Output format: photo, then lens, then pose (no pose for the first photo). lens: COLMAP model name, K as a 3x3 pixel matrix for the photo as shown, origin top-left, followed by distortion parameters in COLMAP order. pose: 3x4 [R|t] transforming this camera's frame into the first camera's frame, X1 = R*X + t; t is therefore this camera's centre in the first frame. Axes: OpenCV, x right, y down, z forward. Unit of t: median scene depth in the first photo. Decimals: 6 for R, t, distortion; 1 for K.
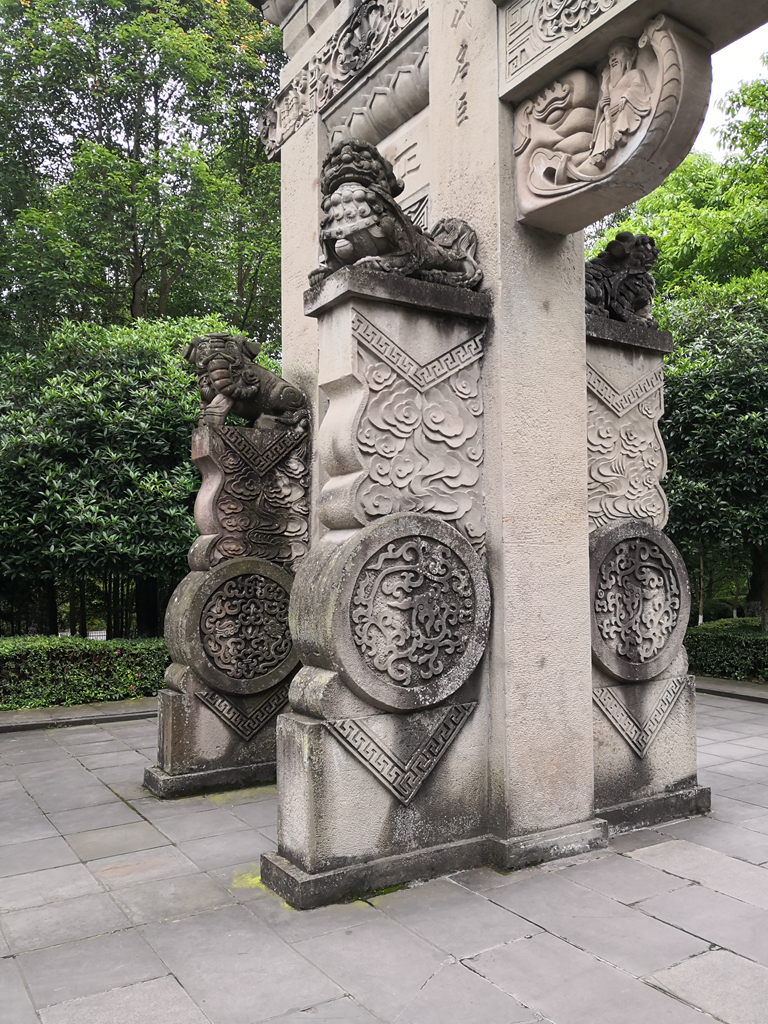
lens RADIAL K [[833.0, 0, 391.5], [0, 833.0, 521.8], [0, 0, 1]] dist [0.112065, -0.279449]
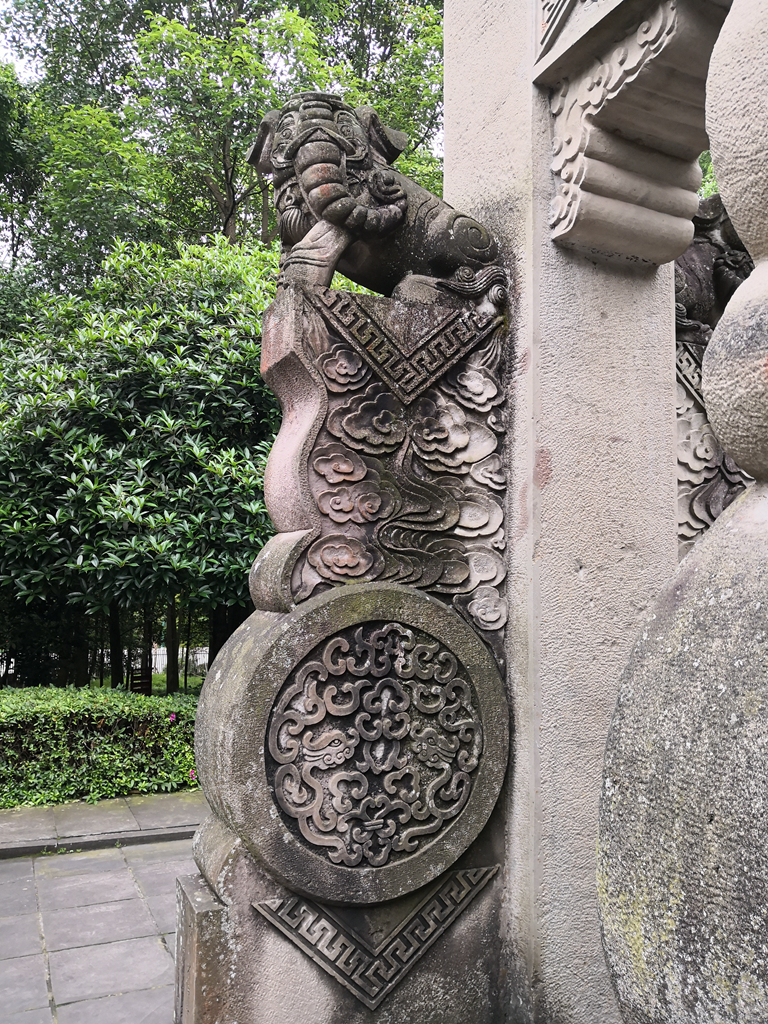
lens RADIAL K [[833.0, 0, 391.5], [0, 833.0, 521.8], [0, 0, 1]] dist [0.112065, -0.279449]
pose [[0.991583, 0.007861, -0.129238, -0.103420], [-0.010730, 0.999711, -0.021518, 0.018856], [0.129031, 0.022724, 0.991380, 0.542131]]
